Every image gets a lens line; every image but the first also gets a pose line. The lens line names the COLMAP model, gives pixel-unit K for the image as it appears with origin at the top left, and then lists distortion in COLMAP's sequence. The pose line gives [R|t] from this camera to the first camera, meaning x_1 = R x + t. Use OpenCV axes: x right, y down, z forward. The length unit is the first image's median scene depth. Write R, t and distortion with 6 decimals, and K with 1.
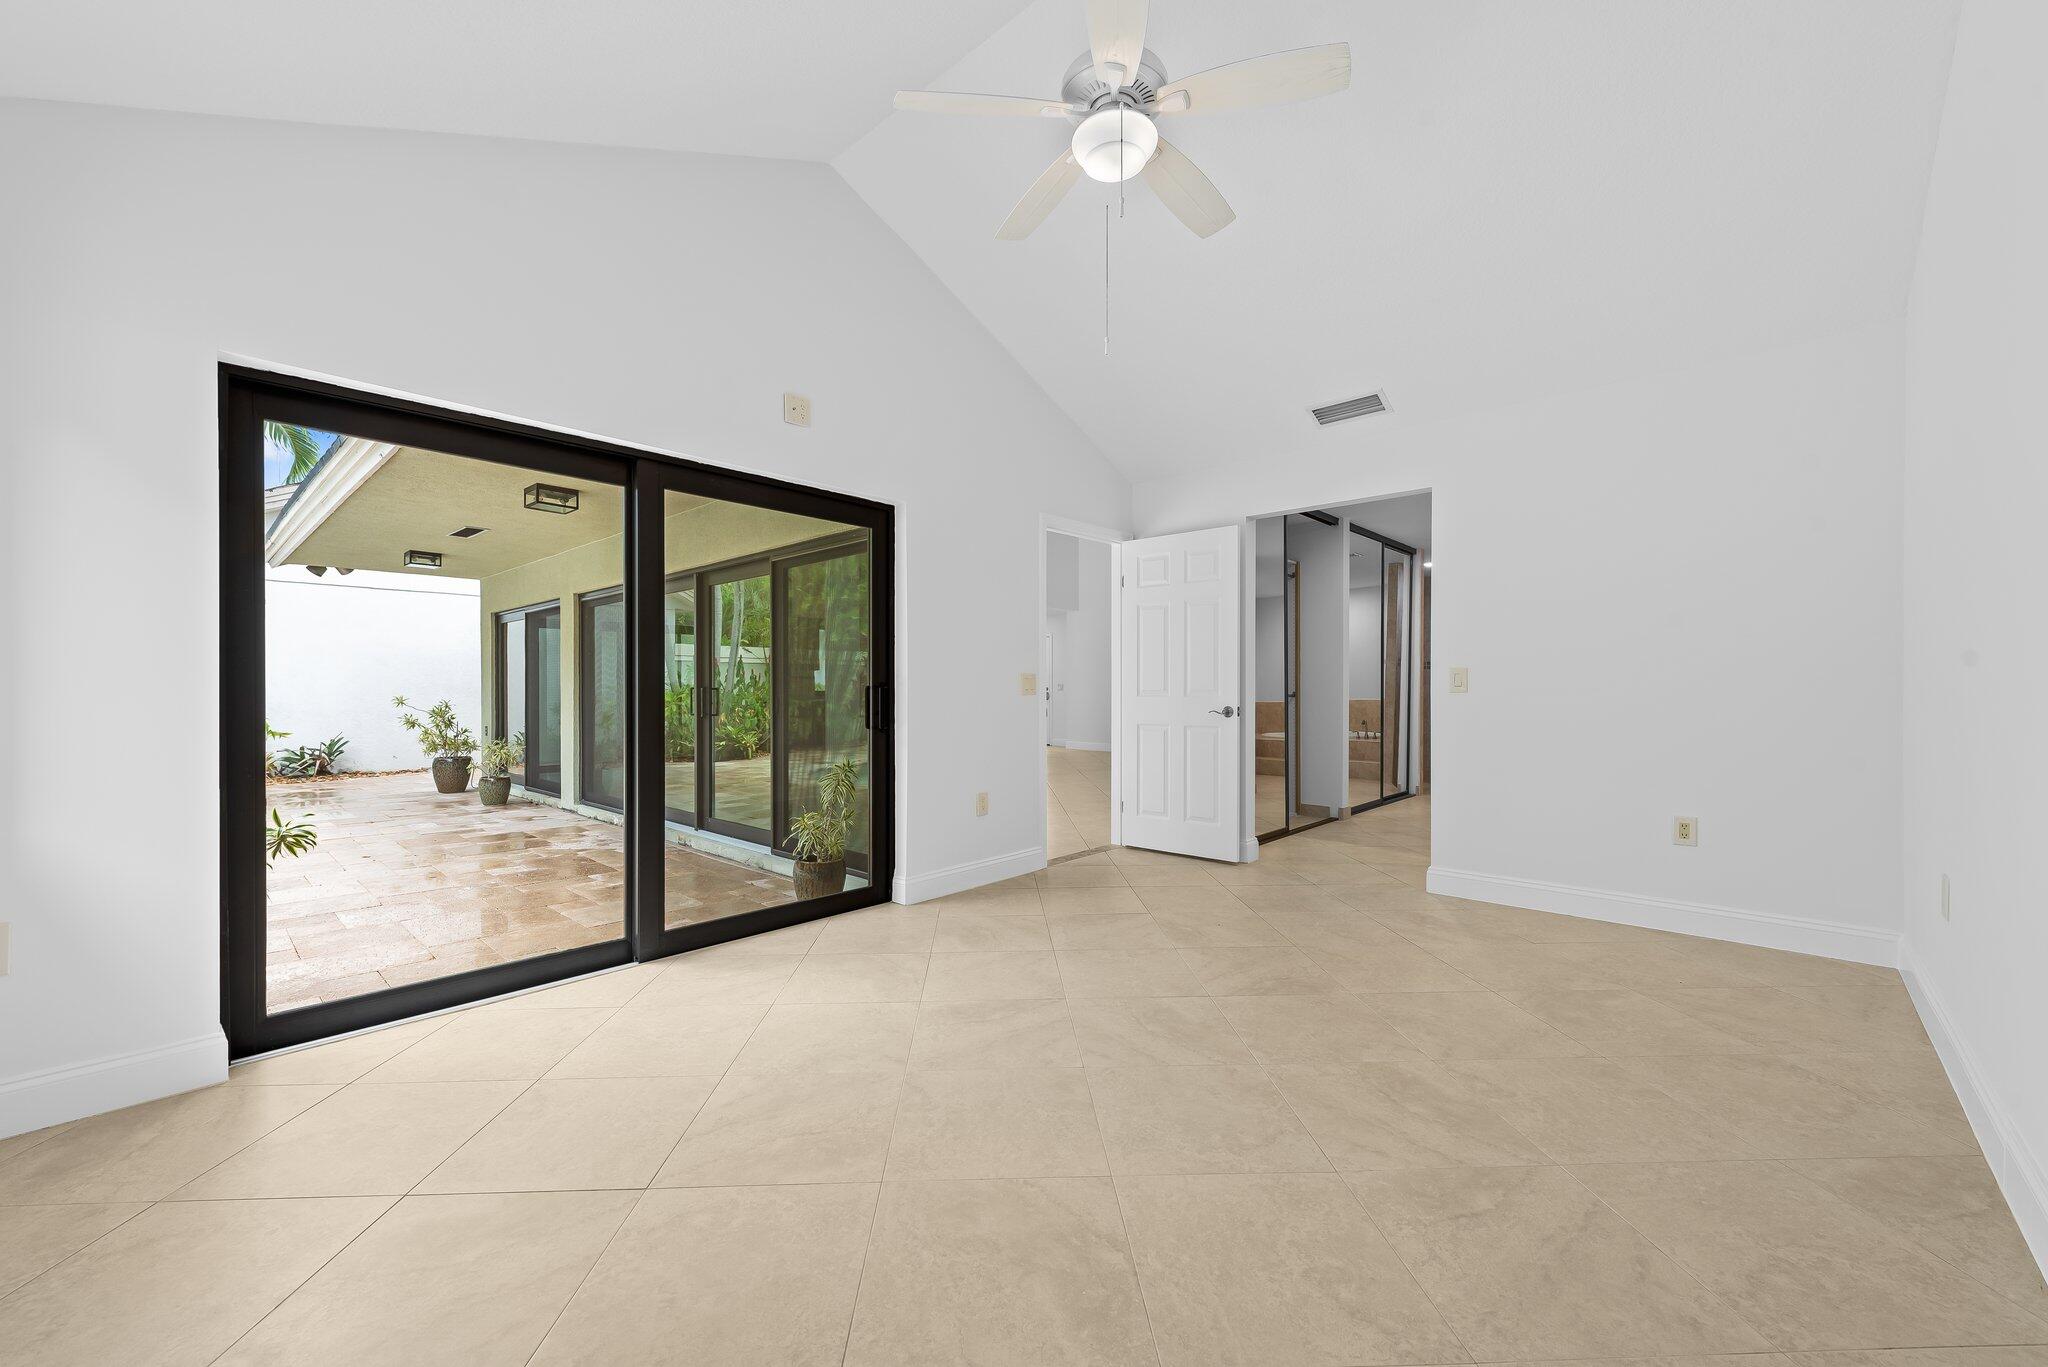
lens RADIAL K [[796.0, 0, 1016.1], [0, 796.0, 692.3], [0, 0, 1]] dist [0.012349, -0.004084]
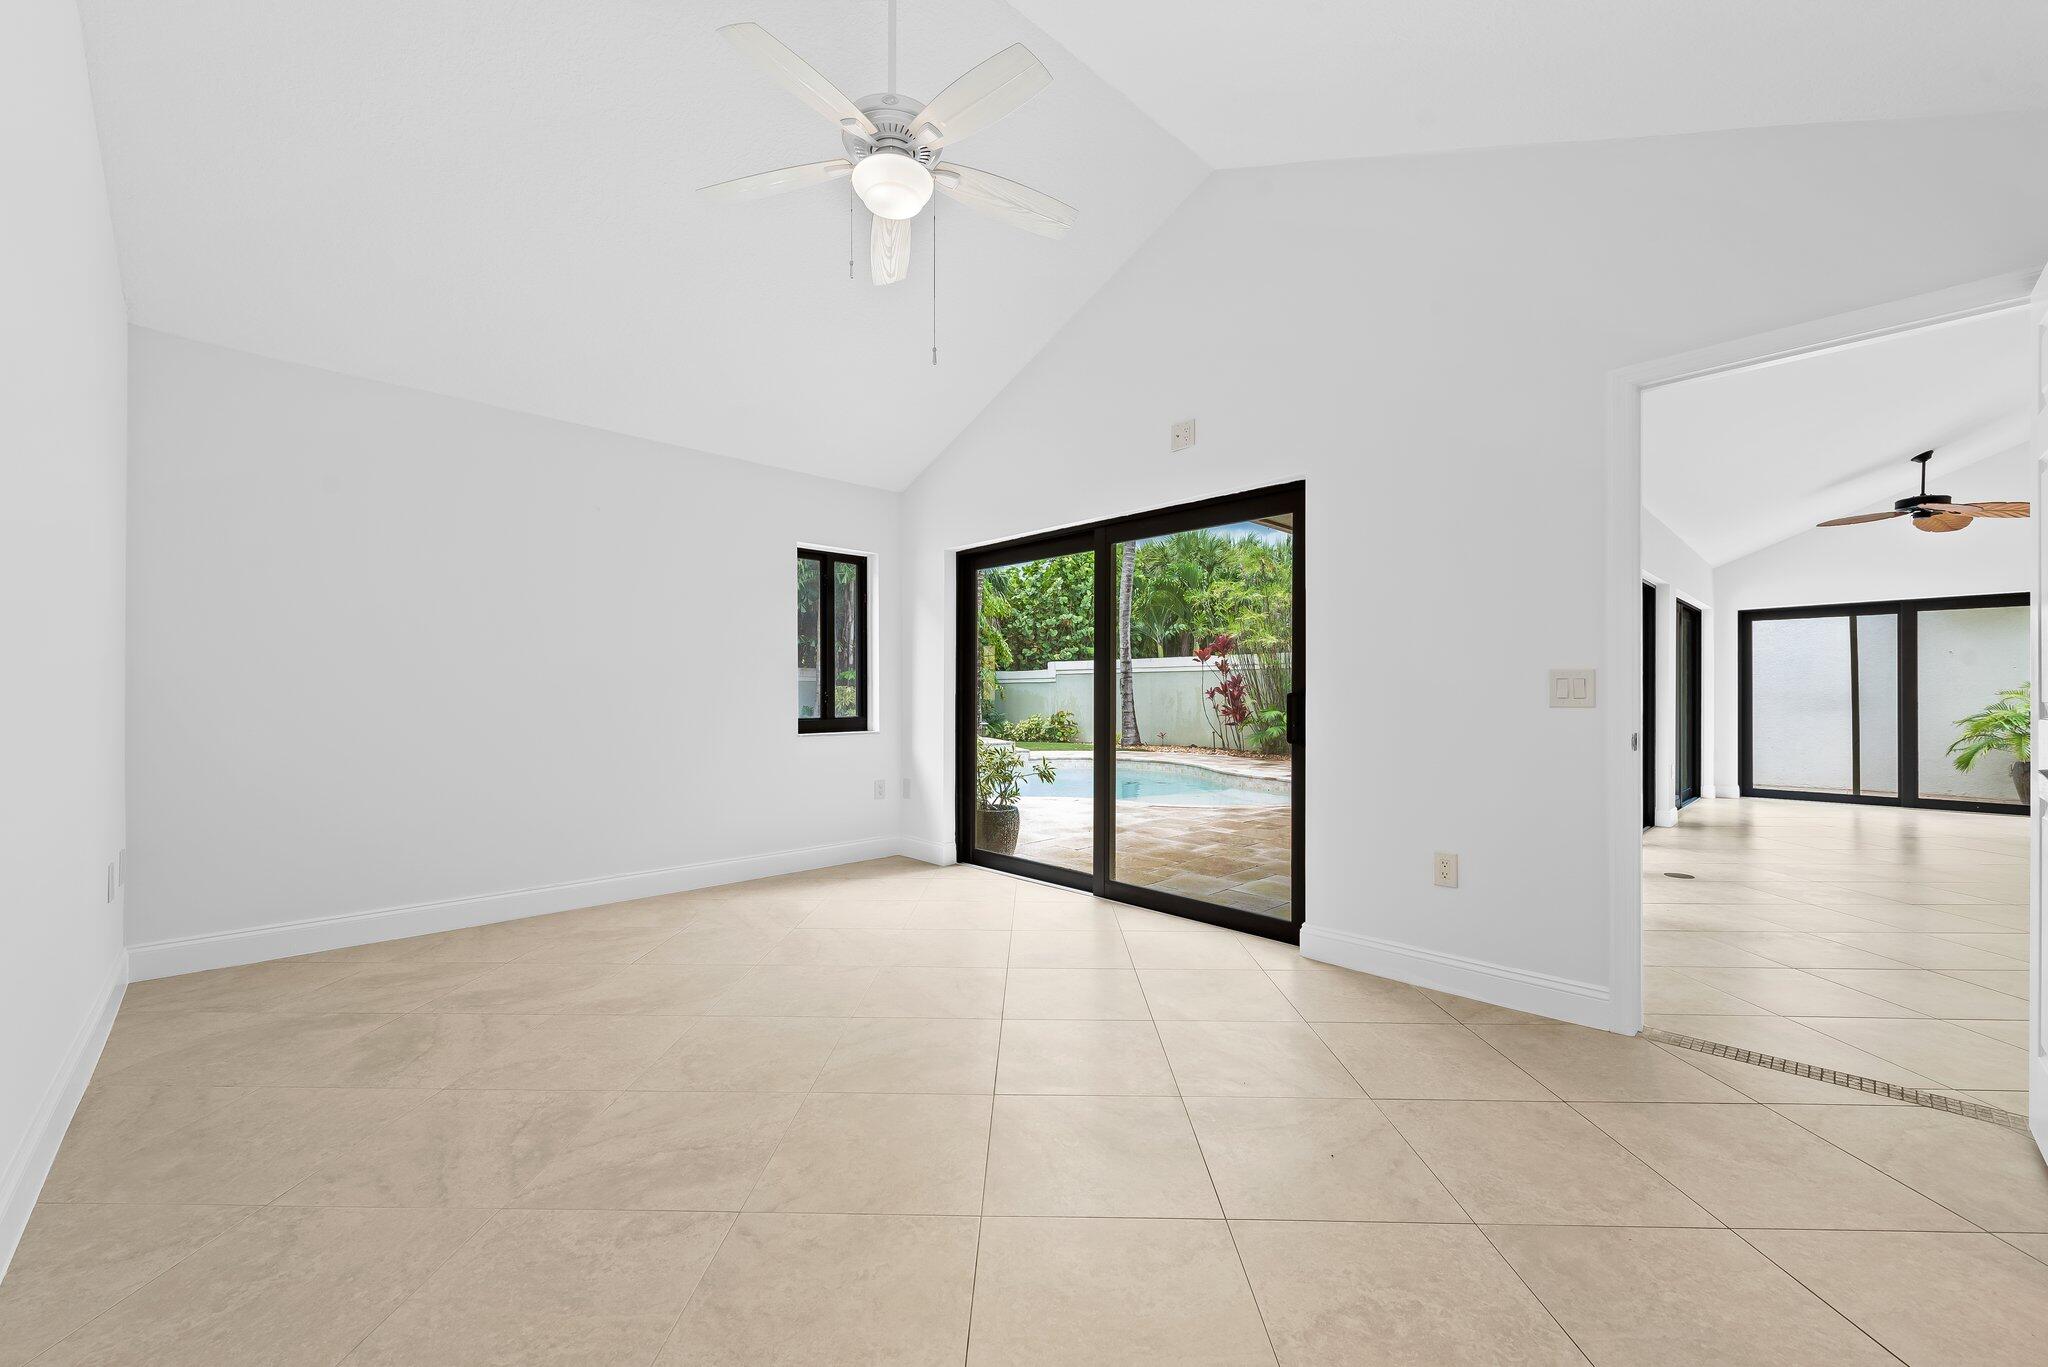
lens RADIAL K [[796.0, 0, 1016.1], [0, 796.0, 692.3], [0, 0, 1]] dist [0.012349, -0.004084]
pose [[-0.062532, -0.002076, -0.998041, 1.099802], [-0.004824, 0.999987, -0.001777, -0.009141], [0.998031, 0.004704, -0.062542, 1.157006]]
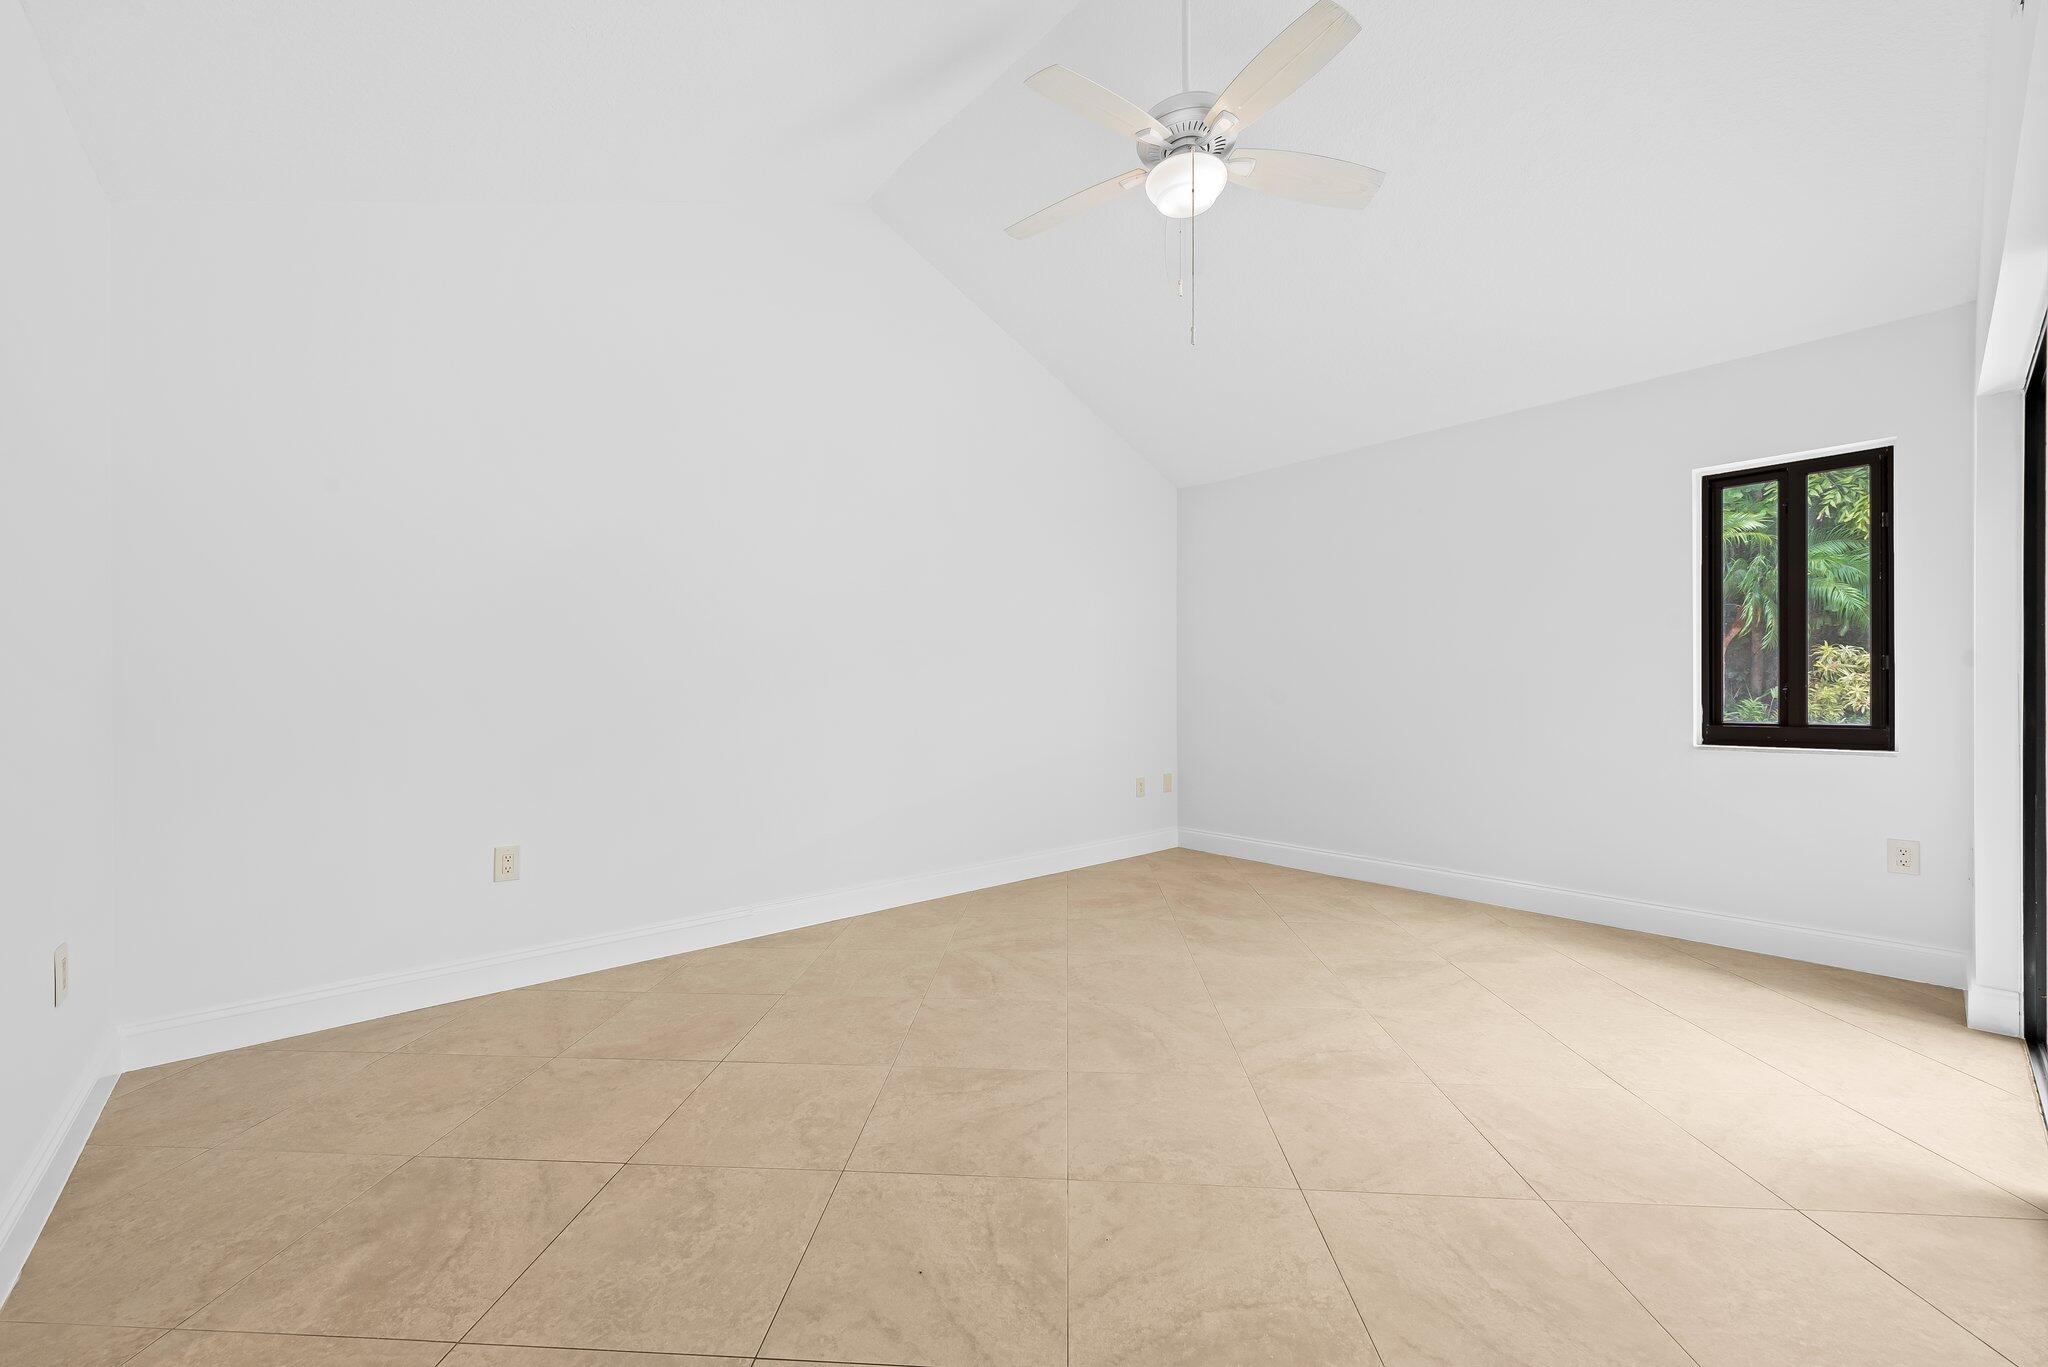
lens RADIAL K [[796.0, 0, 1016.1], [0, 796.0, 692.3], [0, 0, 1]] dist [0.012349, -0.004084]
pose [[-0.994860, 0.004738, 0.101147, 0.227848], [0.005402, 0.999966, 0.006297, -0.011876], [-0.101114, 0.006811, -0.994852, 1.962650]]
